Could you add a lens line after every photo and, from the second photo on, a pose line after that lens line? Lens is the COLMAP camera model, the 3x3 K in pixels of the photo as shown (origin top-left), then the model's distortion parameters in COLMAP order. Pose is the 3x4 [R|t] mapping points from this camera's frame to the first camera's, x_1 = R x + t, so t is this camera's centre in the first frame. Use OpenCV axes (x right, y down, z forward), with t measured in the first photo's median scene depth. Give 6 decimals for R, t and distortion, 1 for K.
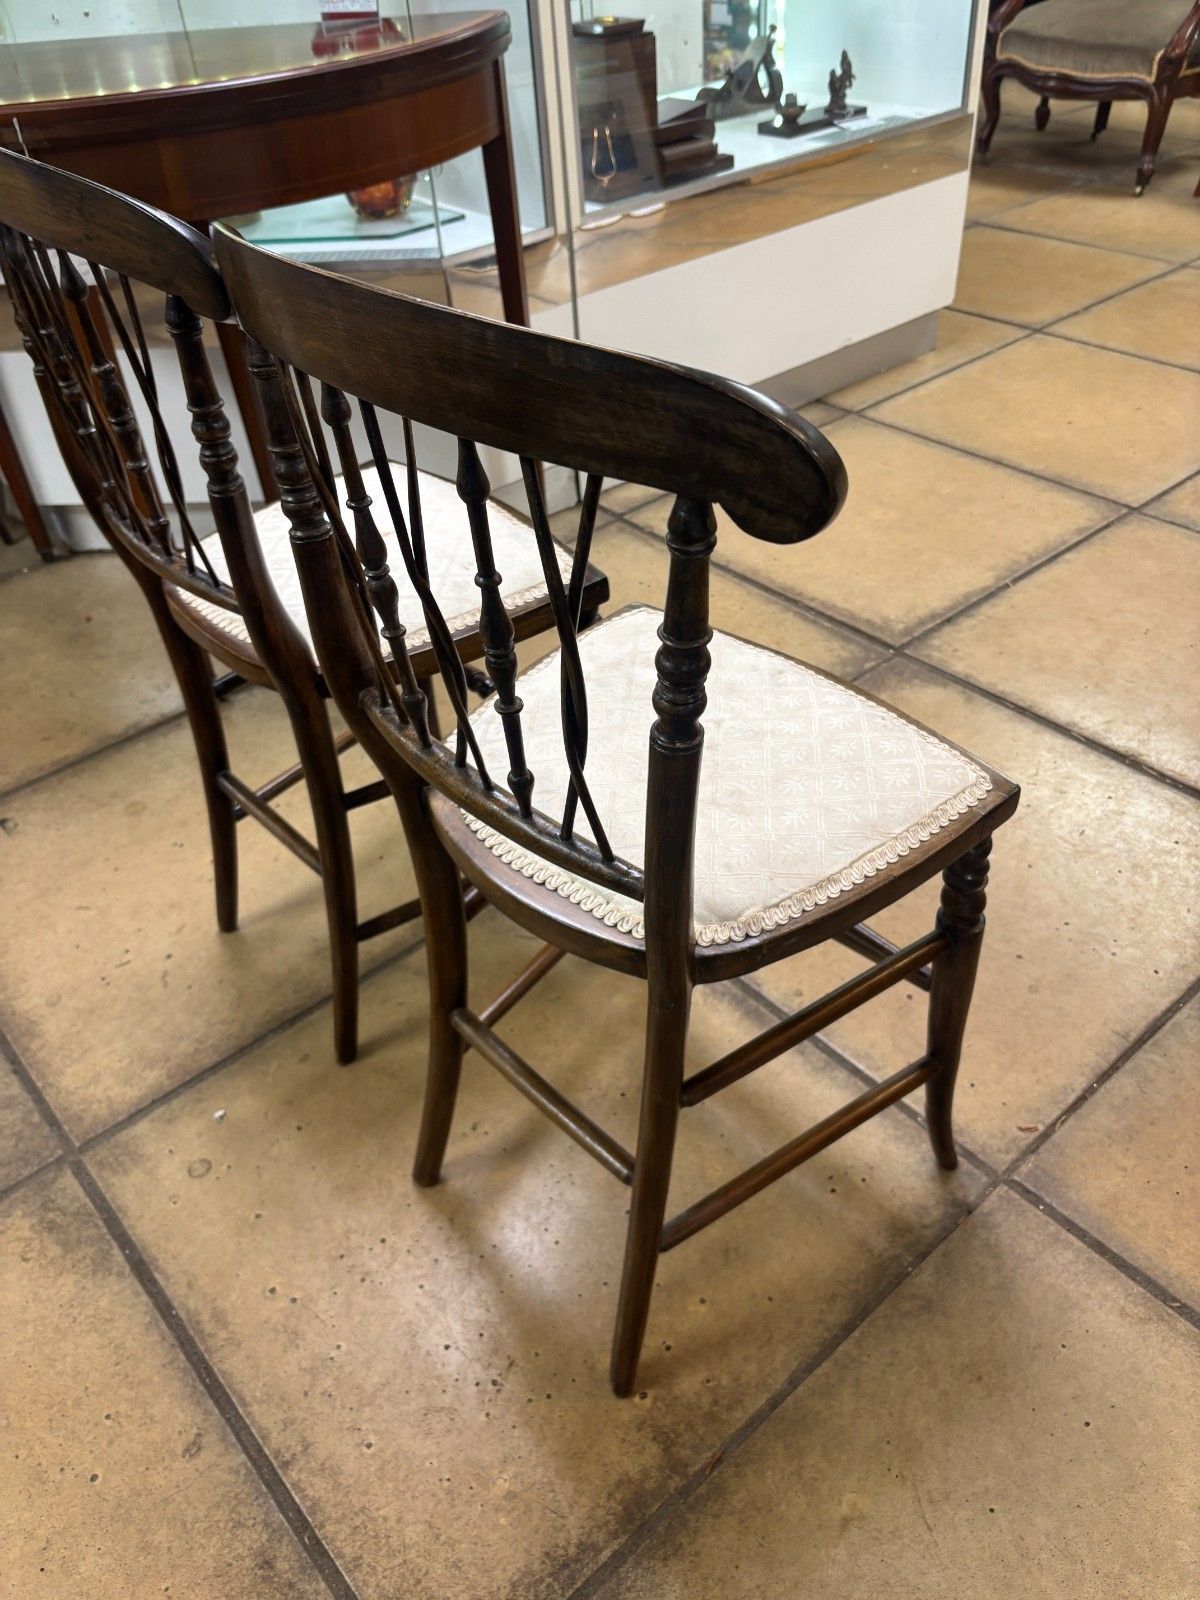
lens RADIAL K [[1242.2, 0, 590.0], [0, 1242.2, 799.2], [0, 0, 1]] dist [0.042578, -0.057417]
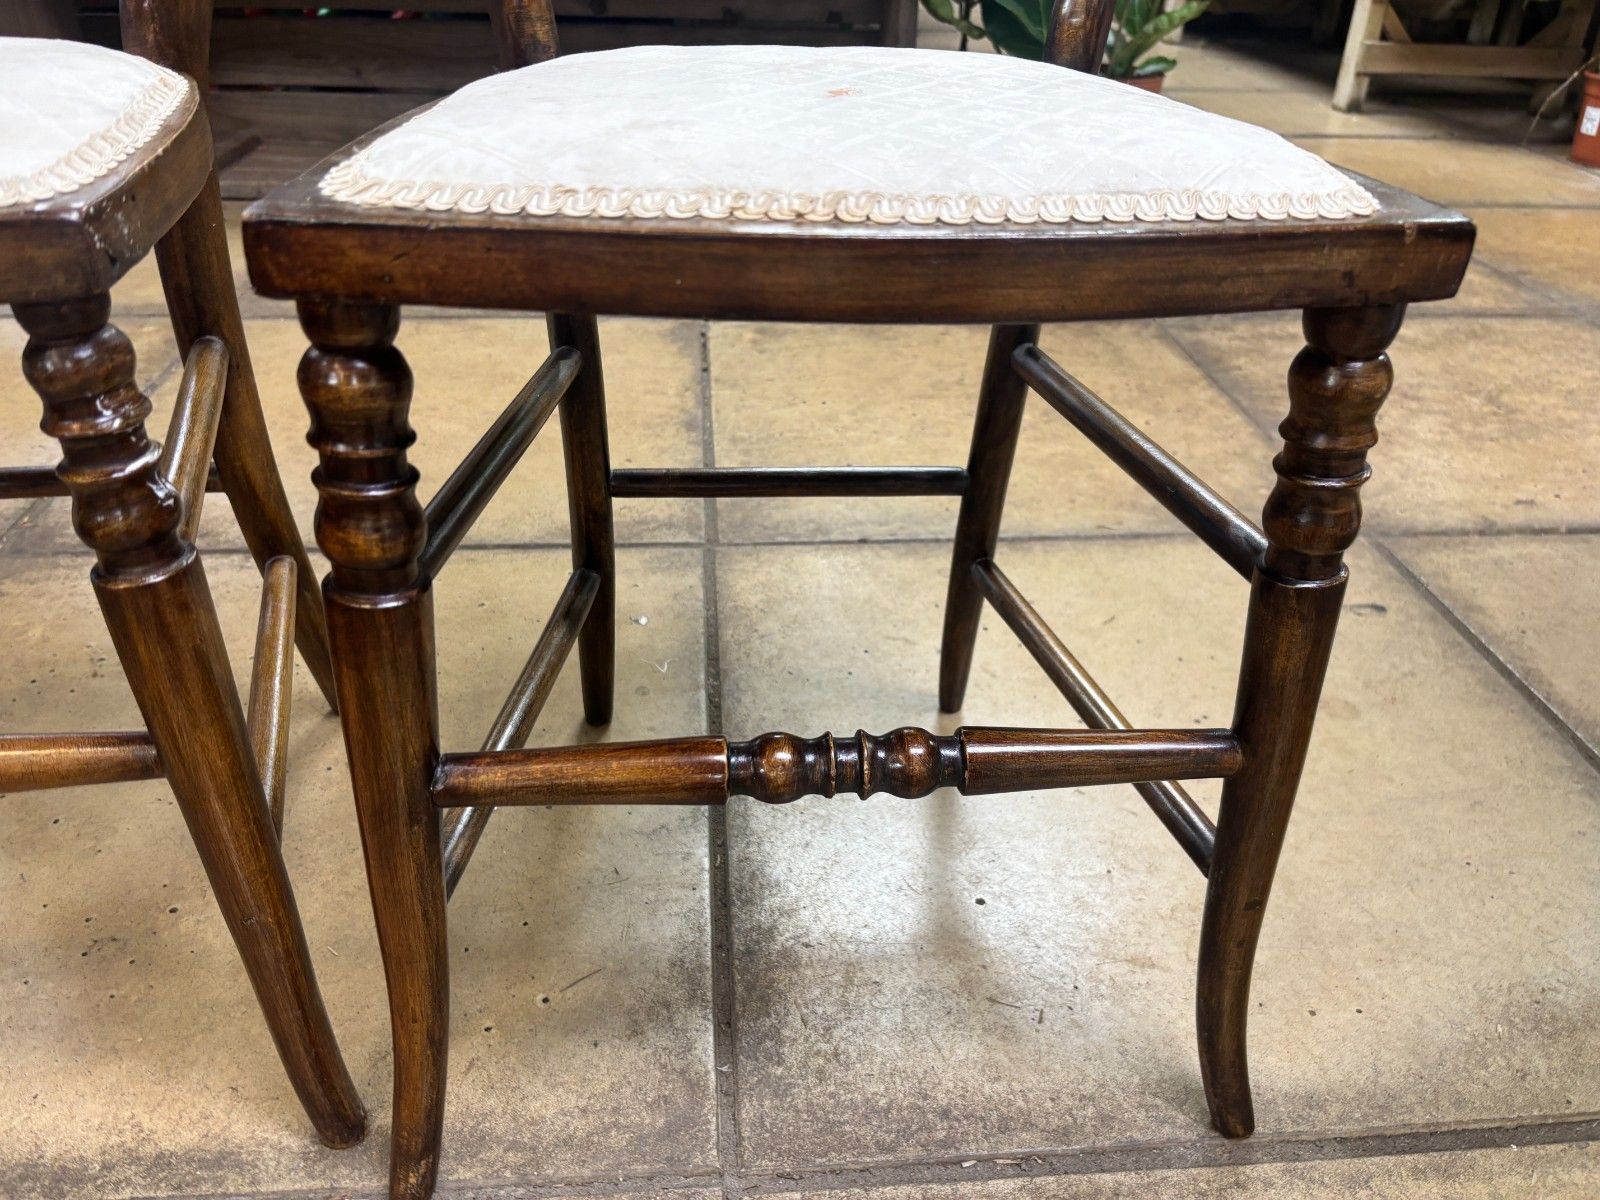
lens RADIAL K [[1242.2, 0, 811.7], [0, 1242.2, 596.3], [0, 0, 1]] dist [0.042578, -0.057417]
pose [[-0.584858, 0.458224, -0.669307, 0.194501], [-0.511352, 0.432242, 0.742756, -0.461326], [0.629651, 0.776658, -0.018486, 1.189743]]
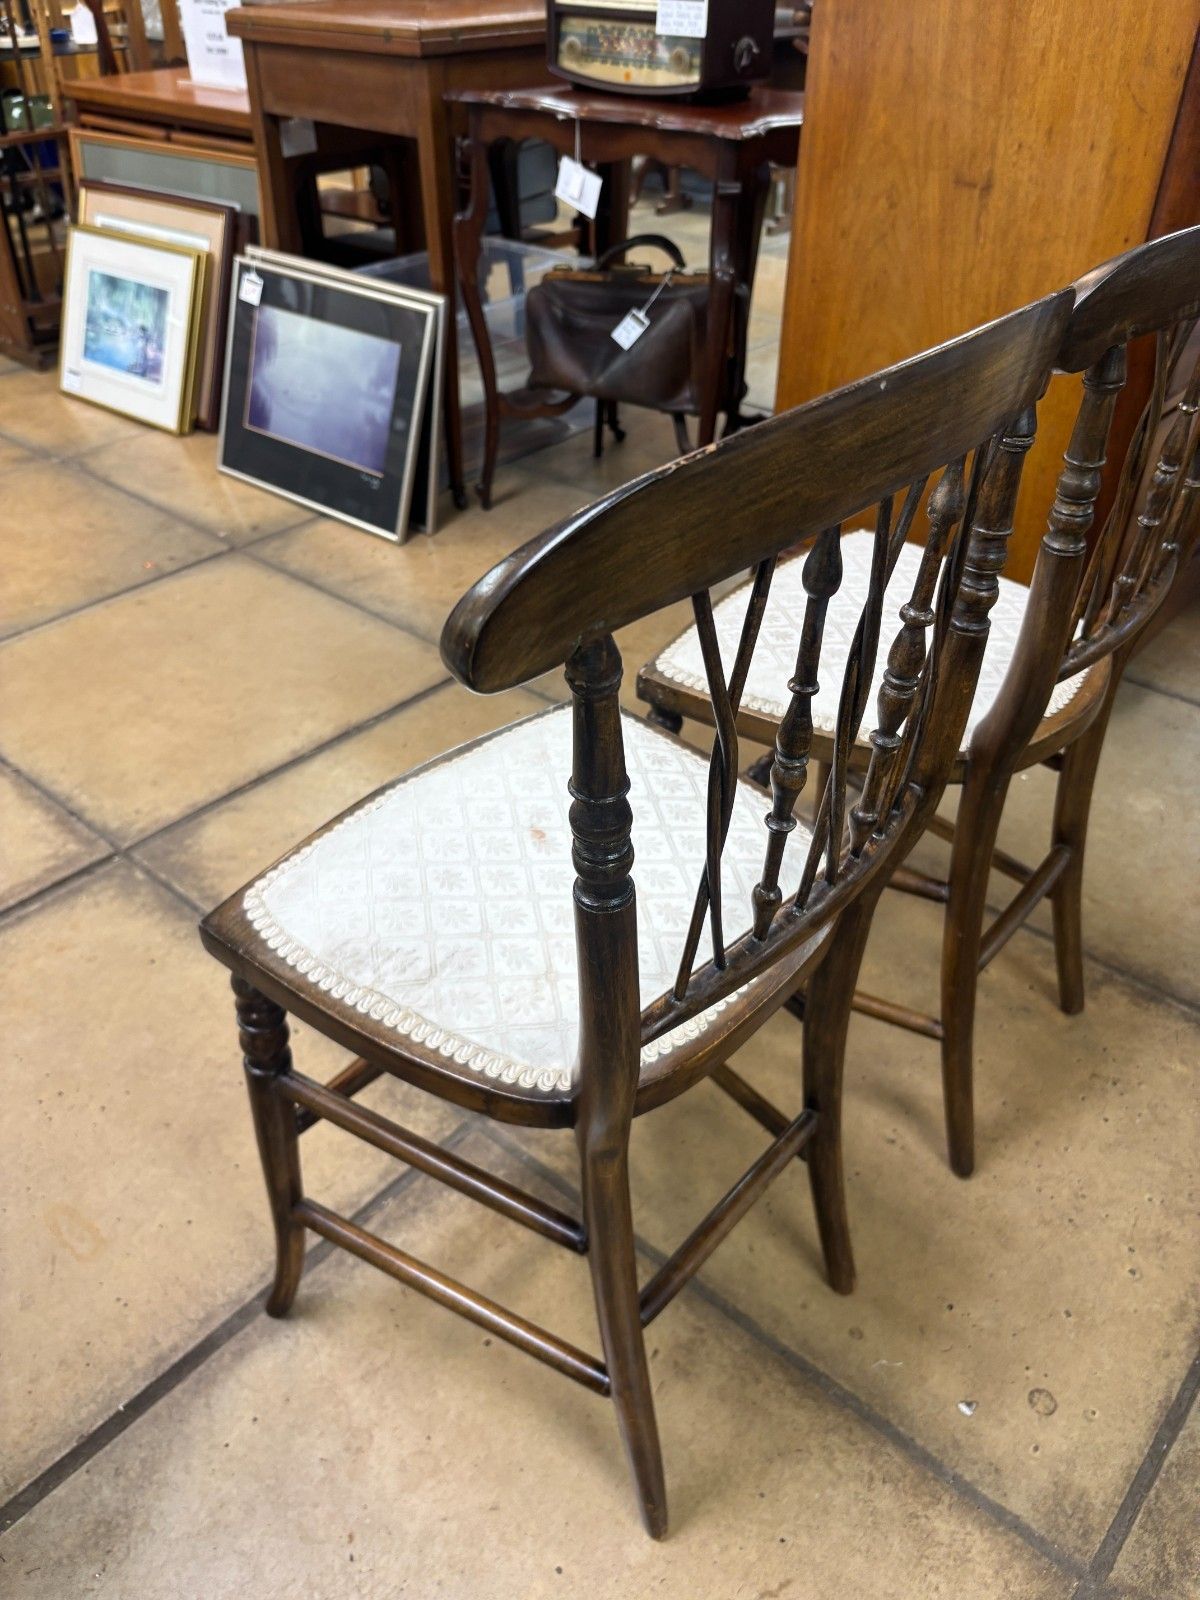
lens RADIAL K [[1242.2, 0, 595.2], [0, 1242.2, 792.2], [0, 0, 1]] dist [0.042578, -0.057417]
pose [[-0.152442, -0.542755, 0.825941, -0.790608], [0.625492, 0.594057, 0.505822, -0.603835], [-0.765193, 0.593728, 0.248929, 0.825823]]
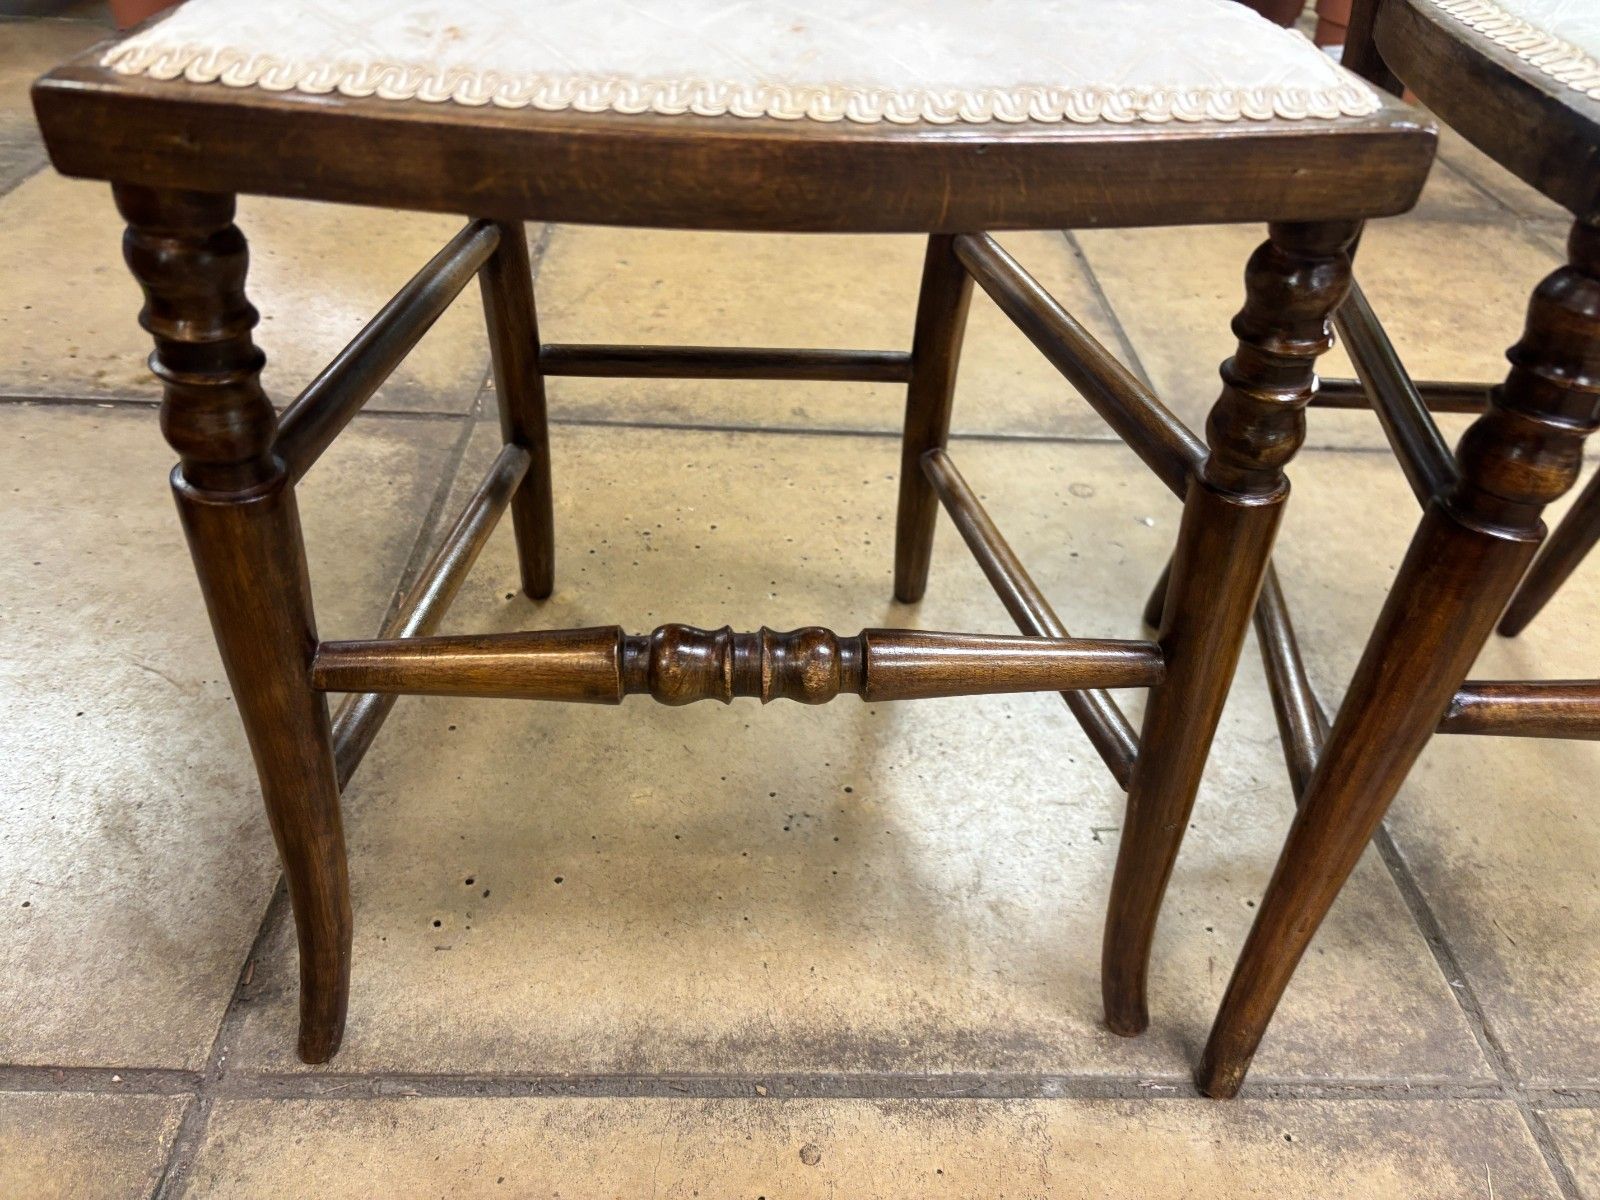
lens RADIAL K [[1242.2, 0, 811.8], [0, 1242.2, 588.5], [0, 0, 1]] dist [0.042578, -0.057417]
pose [[-0.629413, 0.484608, -0.607449, 0.390899], [-0.510337, 0.331716, 0.793424, -0.291794], [0.586000, 0.809395, 0.038527, 0.971527]]
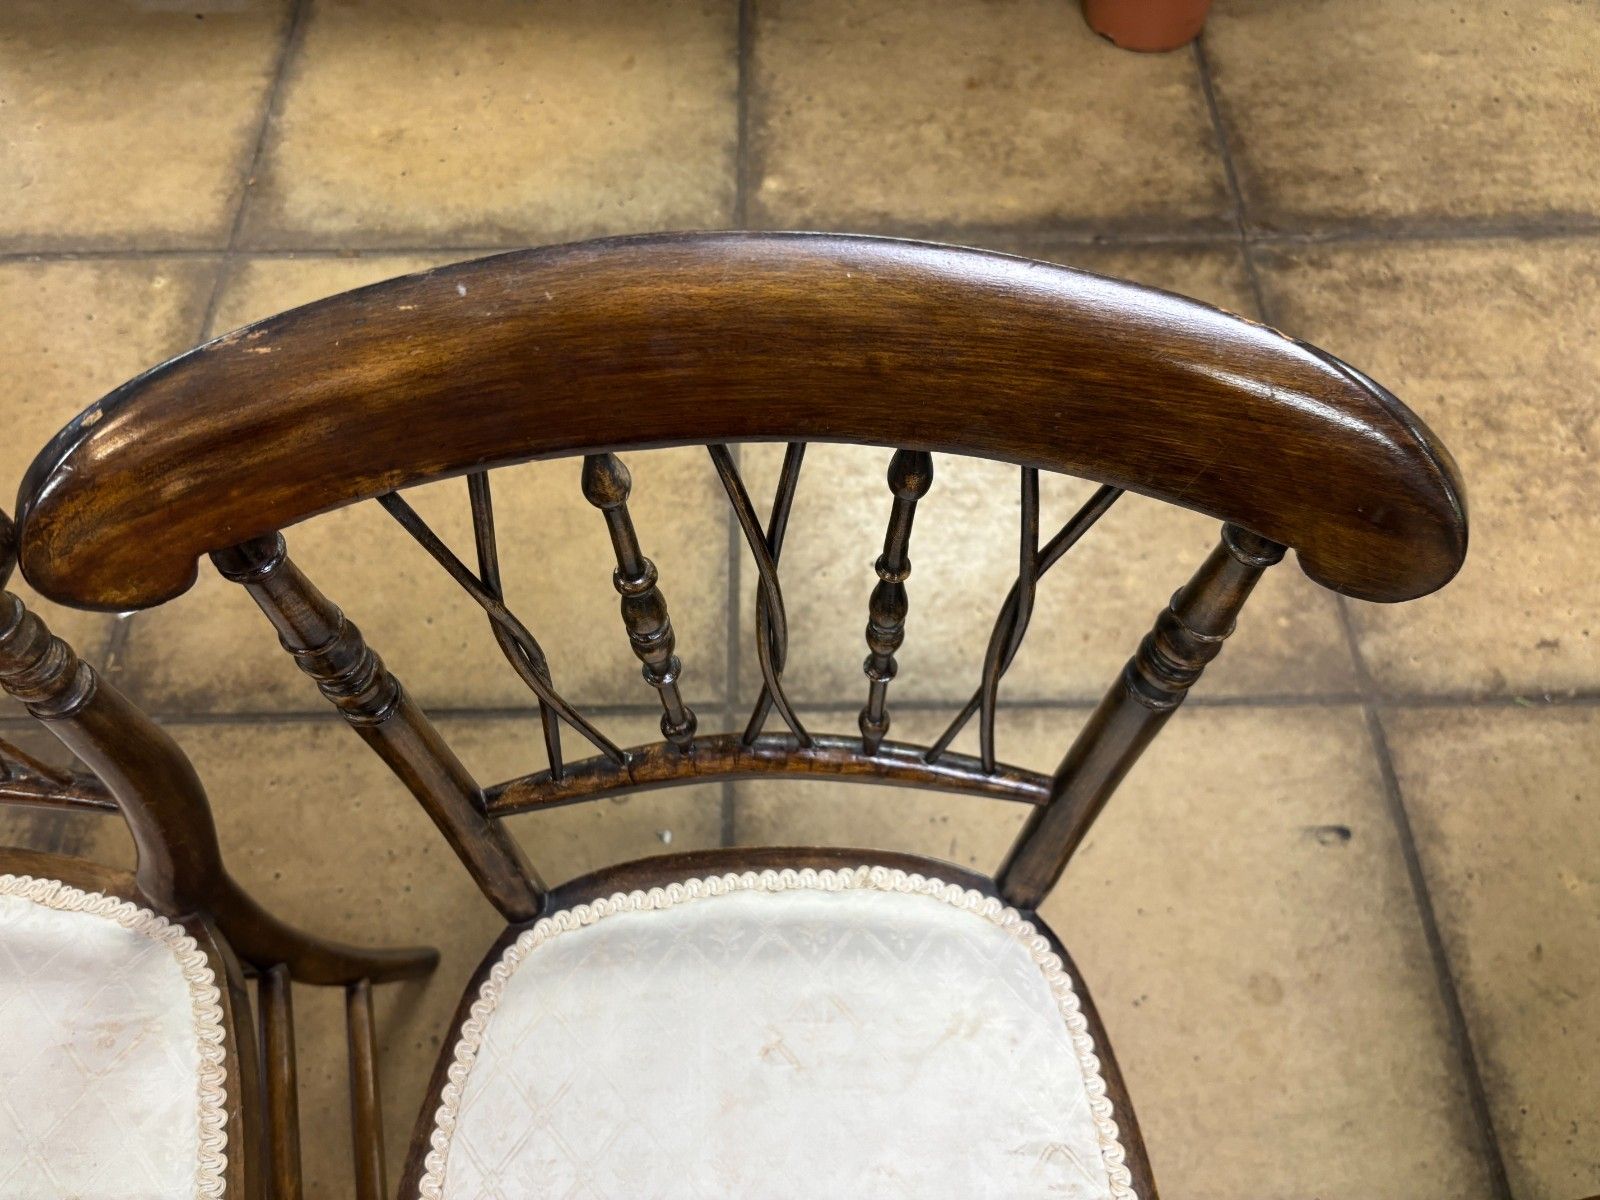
lens RADIAL K [[1242.2, 0, 801.1], [0, 1242.2, 616.5], [0, 0, 1]] dist [0.042578, -0.057417]
pose [[-0.637588, 0.702084, -0.317111, -0.201713], [-0.453514, -0.009323, 0.891201, -0.680848], [0.622742, 0.712033, 0.324349, 0.717539]]
